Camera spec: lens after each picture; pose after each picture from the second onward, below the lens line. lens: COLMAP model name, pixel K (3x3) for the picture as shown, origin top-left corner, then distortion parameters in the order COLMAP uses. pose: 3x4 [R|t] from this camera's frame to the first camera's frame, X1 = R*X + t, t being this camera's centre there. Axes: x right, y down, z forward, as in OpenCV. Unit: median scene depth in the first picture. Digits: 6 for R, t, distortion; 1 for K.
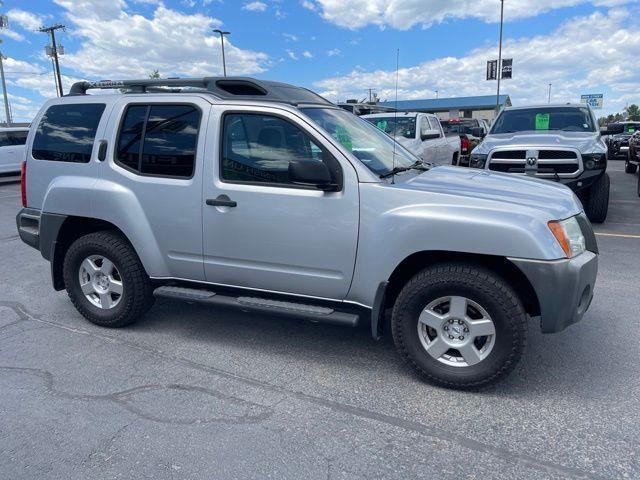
lens RADIAL K [[483.4, 0, 326.4], [0, 483.4, 235.6], [0, 0, 1]] dist [0.066867, -0.092487]
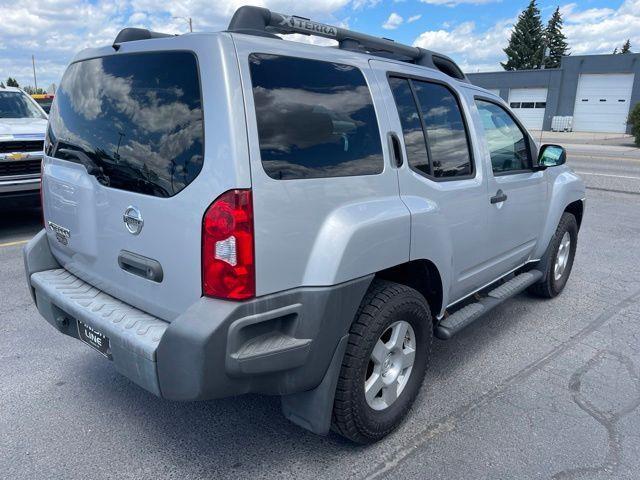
lens RADIAL K [[481.1, 0, 321.1], [0, 481.1, 243.2], [0, 0, 1]] dist [0.079678, -0.114267]
pose [[0.343661, -0.225748, 0.911556, -1.181393], [0.177941, 0.968746, 0.172827, -0.203143], [-0.922082, 0.102809, 0.373090, 0.975960]]
